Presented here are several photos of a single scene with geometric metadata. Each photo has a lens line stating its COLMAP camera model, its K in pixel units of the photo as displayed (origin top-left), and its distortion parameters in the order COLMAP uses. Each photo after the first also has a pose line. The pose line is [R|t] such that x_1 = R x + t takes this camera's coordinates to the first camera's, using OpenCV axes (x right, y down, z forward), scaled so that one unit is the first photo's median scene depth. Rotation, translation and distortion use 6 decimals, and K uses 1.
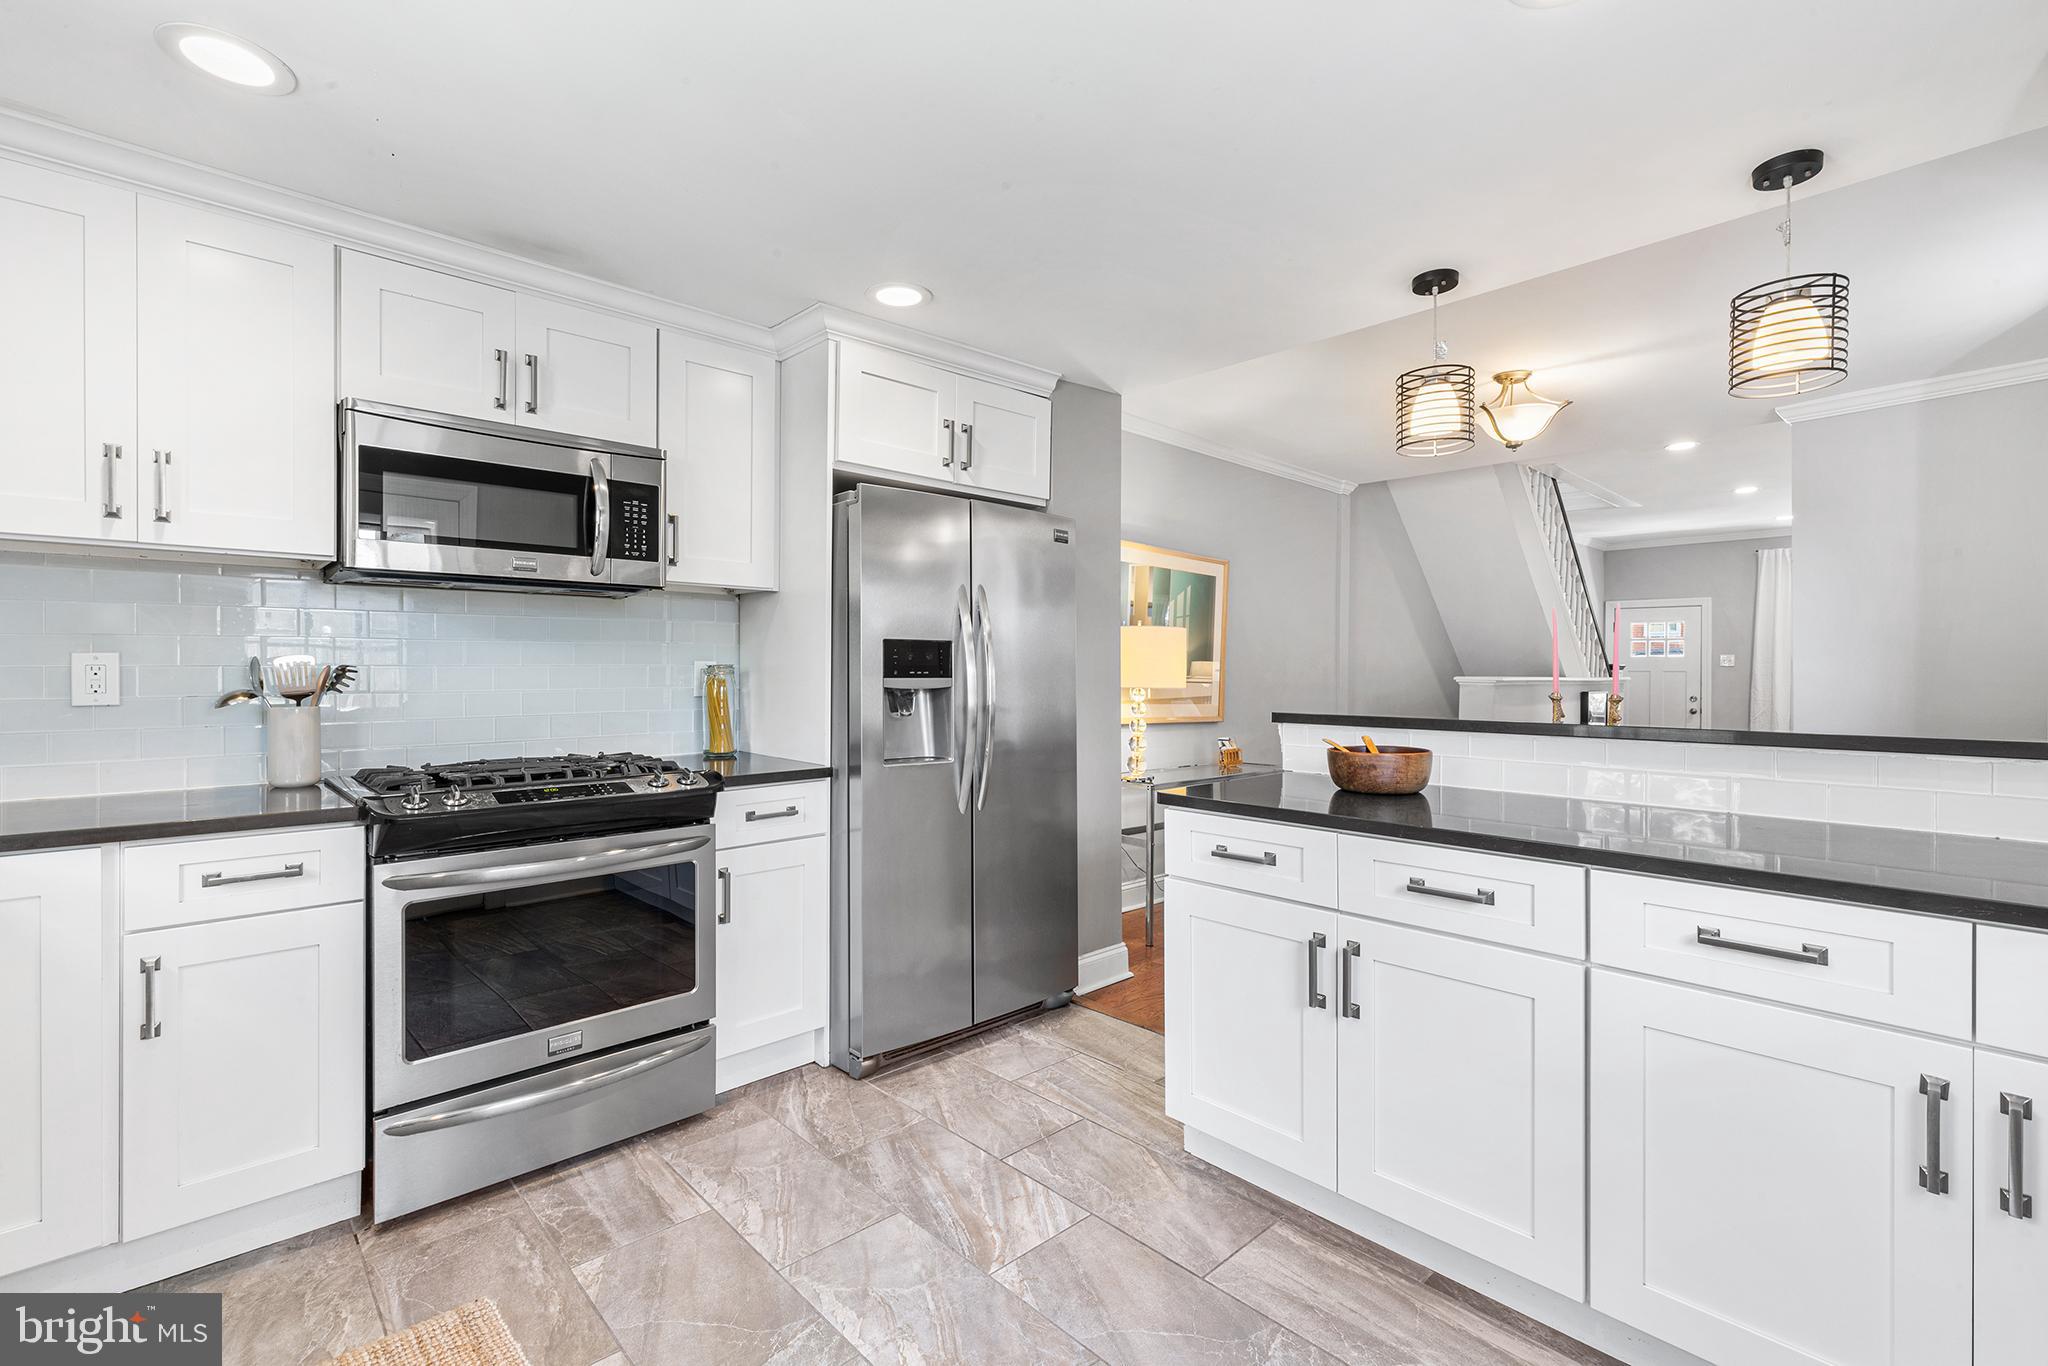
lens RADIAL K [[909.4, 0, 1023.7], [0, 909.4, 674.2], [0, 0, 1]] dist [0.002281, 0.000150]
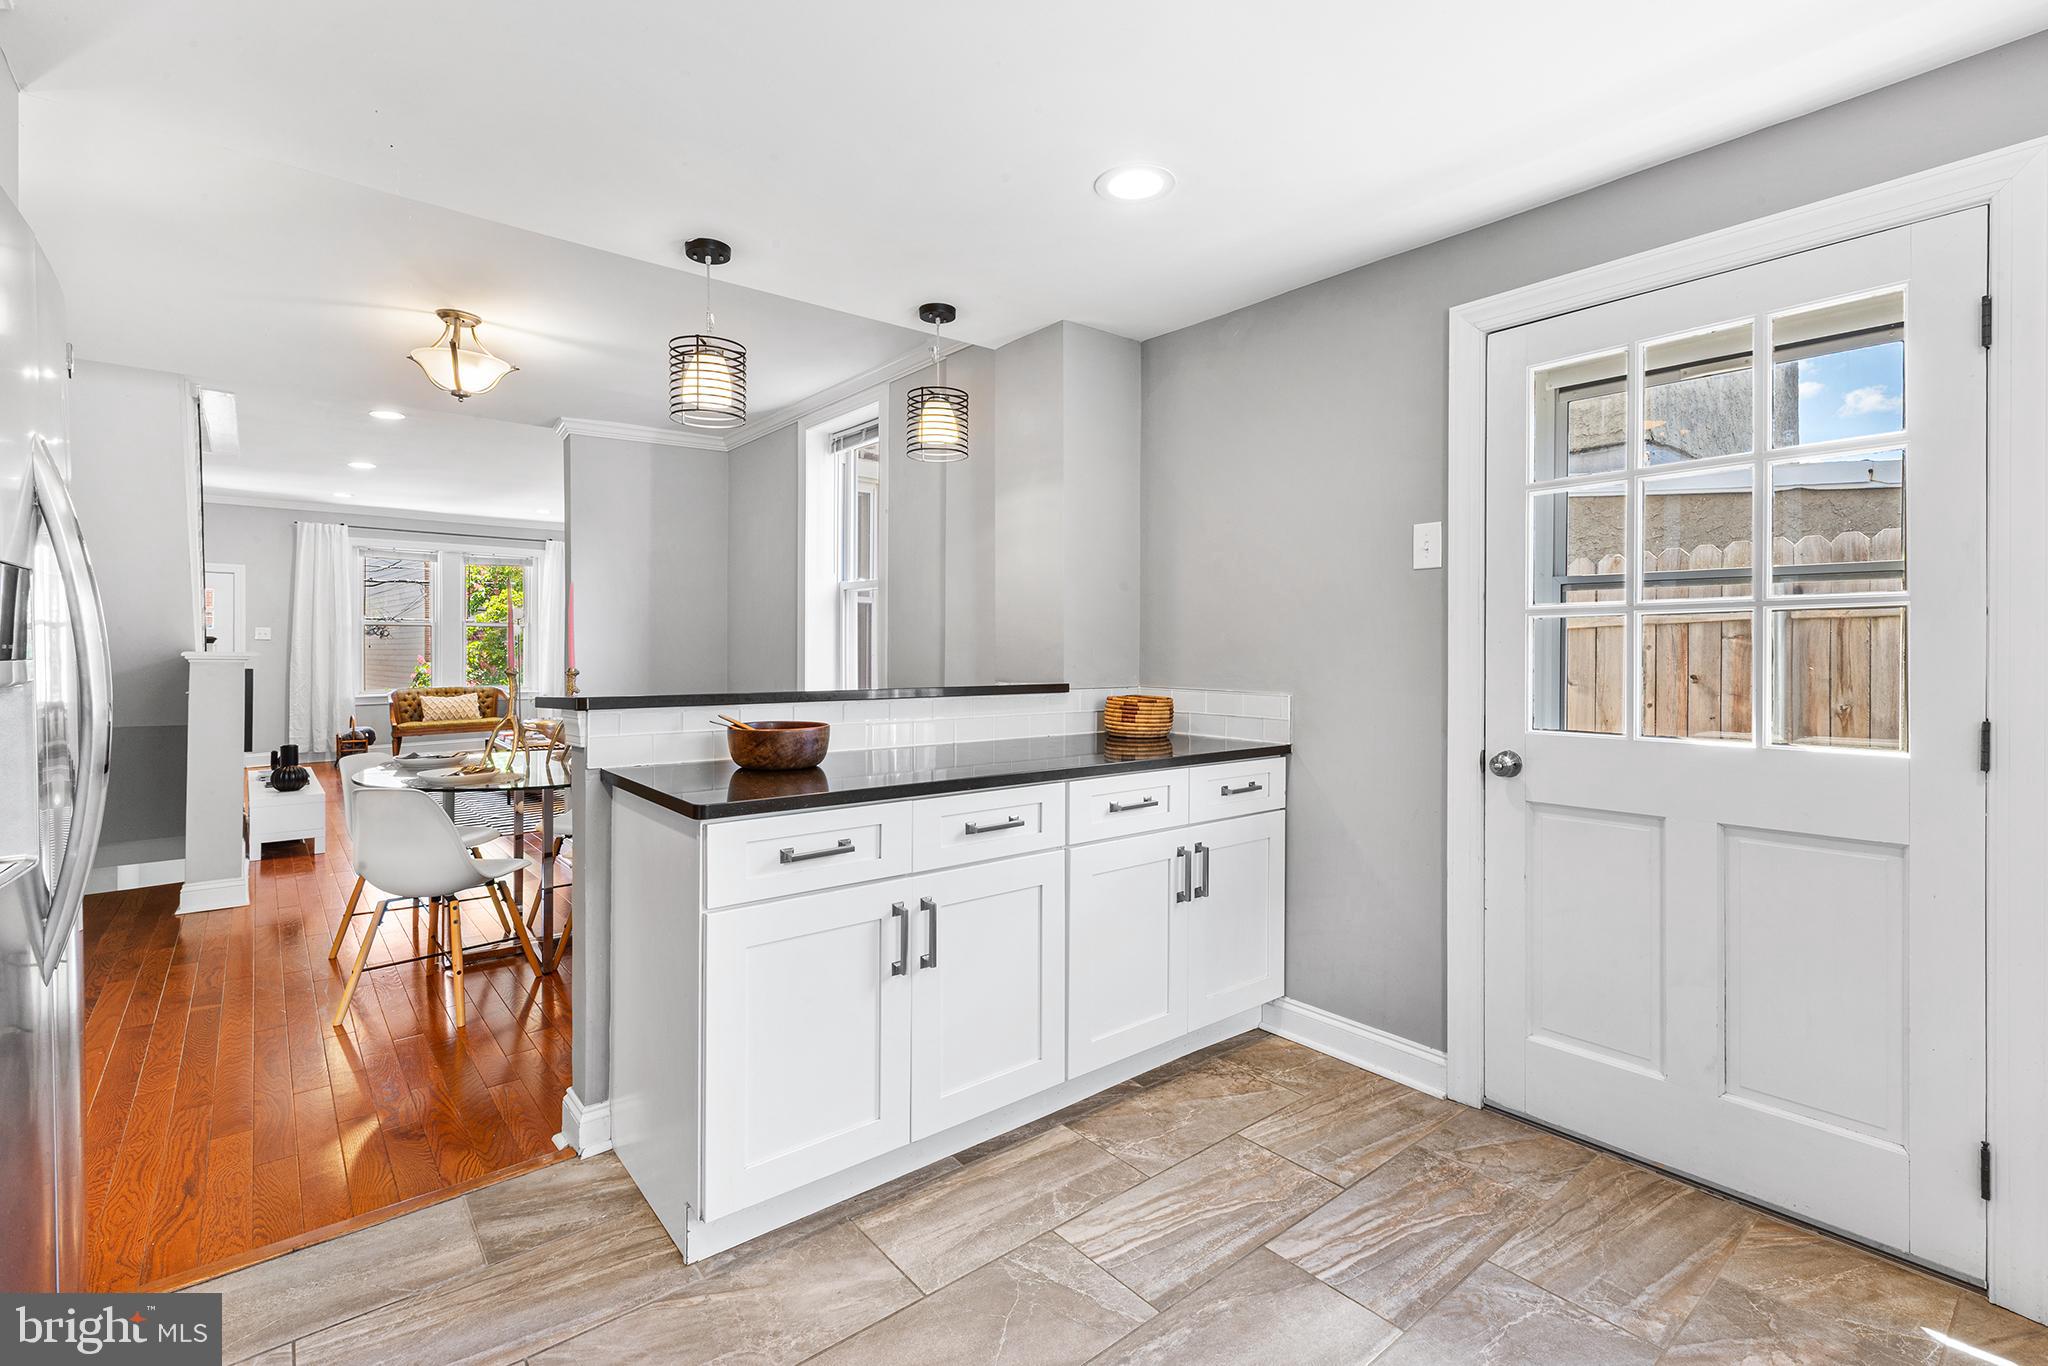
lens RADIAL K [[919.4, 0, 1028.9], [0, 919.4, 652.5], [0, 0, 1]] dist [-0.001143, -0.000498]
pose [[0.059237, -0.005891, 0.998227, -0.610322], [0.000683, 0.999983, 0.005861, -0.001795], [-0.998244, 0.000334, 0.059240, 0.696526]]
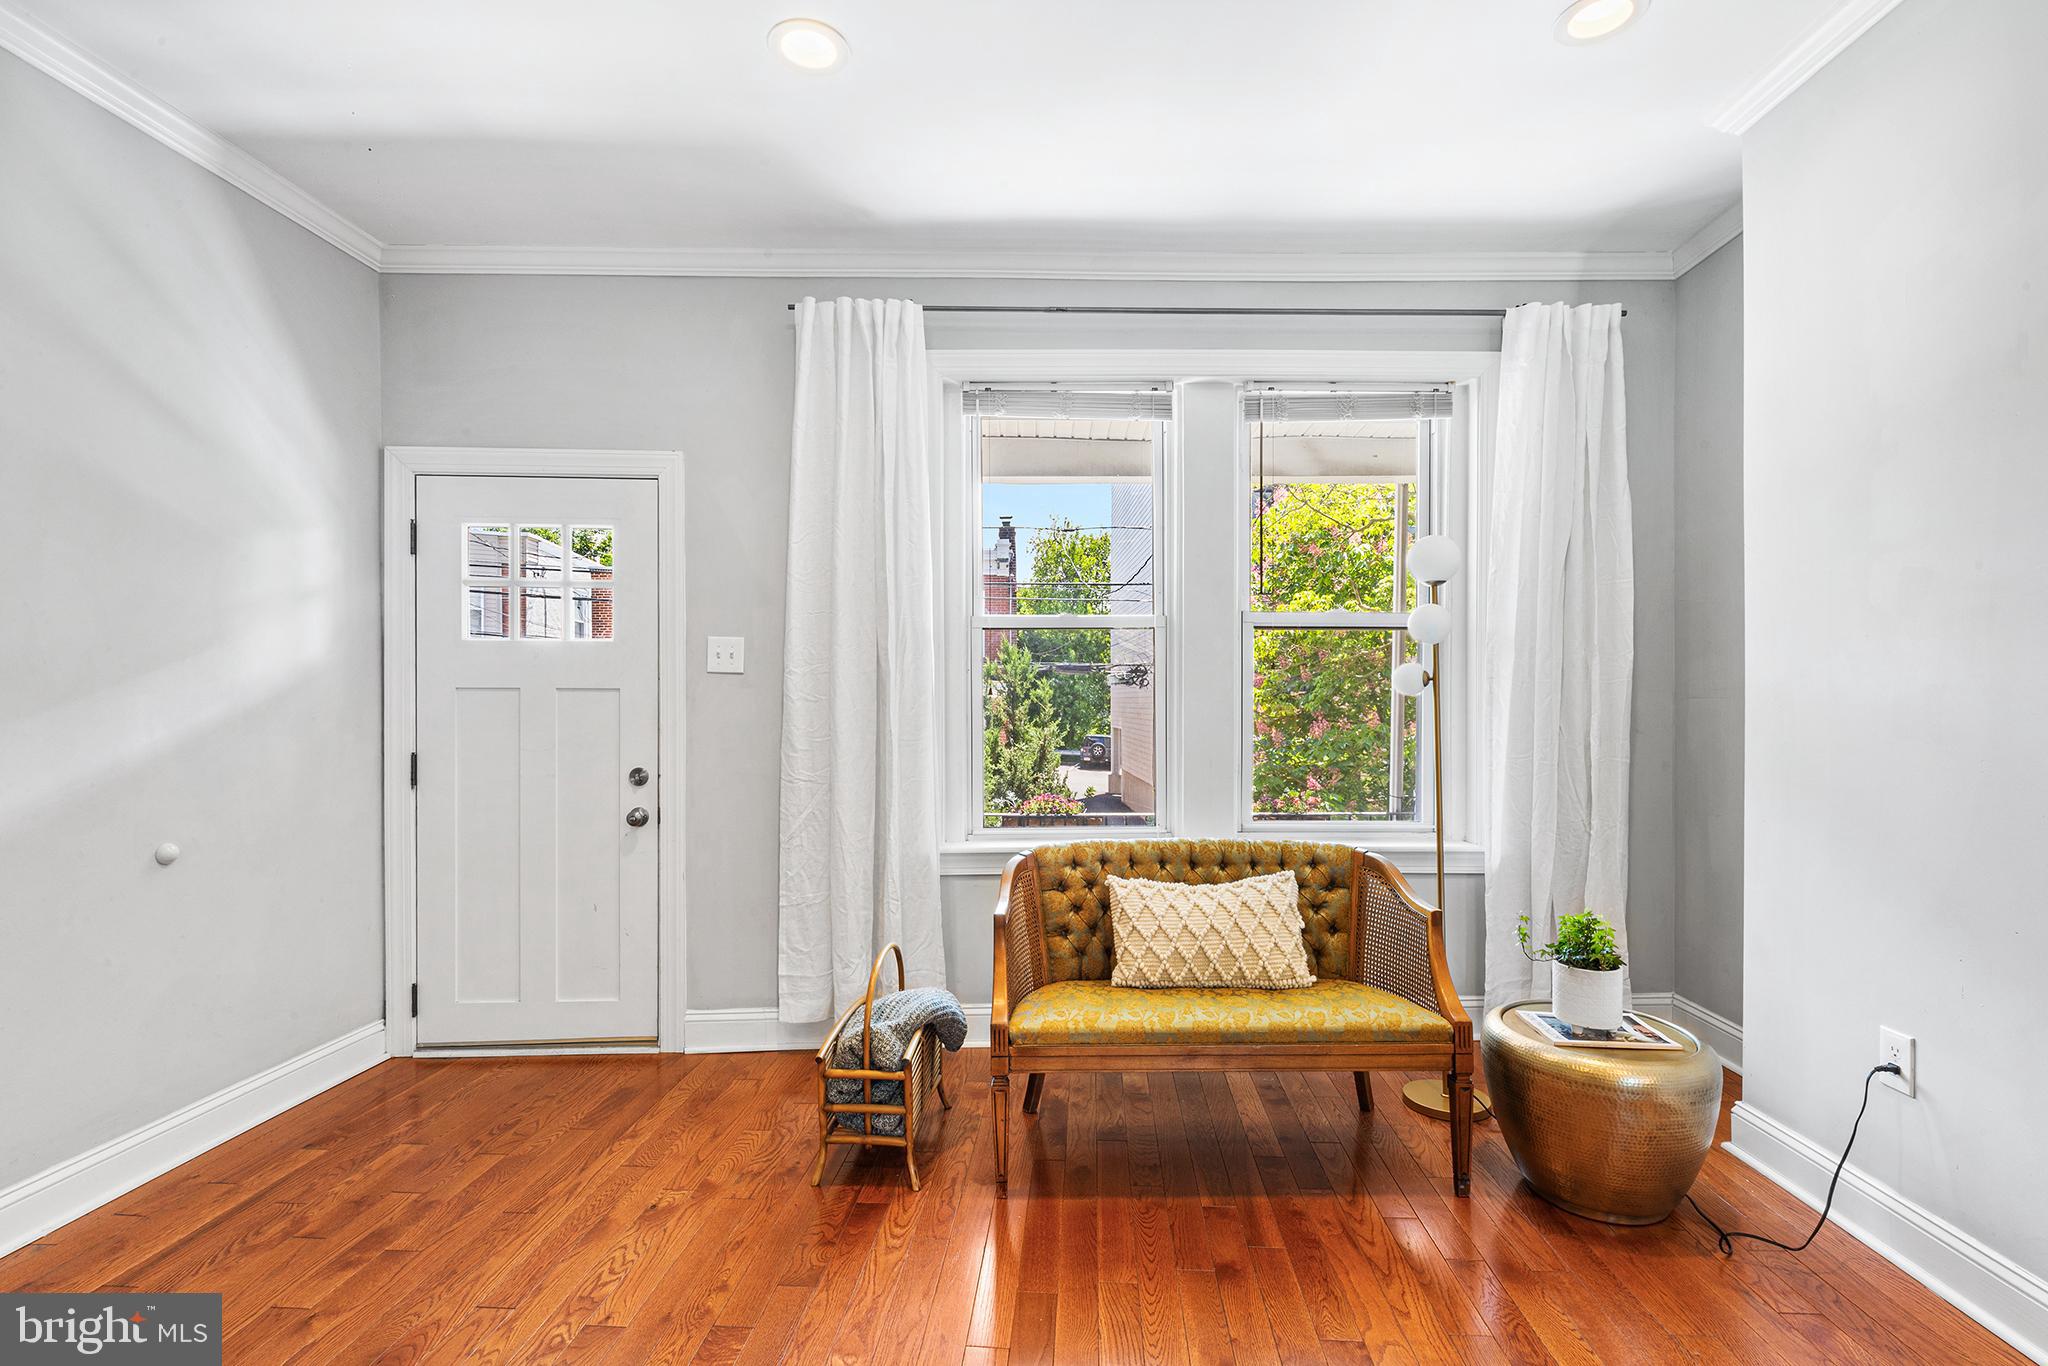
lens RADIAL K [[937.8, 0, 1035.2], [0, 937.8, 715.9], [0, 0, 1]] dist [0.002003, 0.000201]
pose [[0.724310, -0.013546, 0.689342, 2.898597], [0.003841, 0.999871, 0.015612, 0.007931], [-0.689464, -0.008660, 0.724268, 3.193472]]
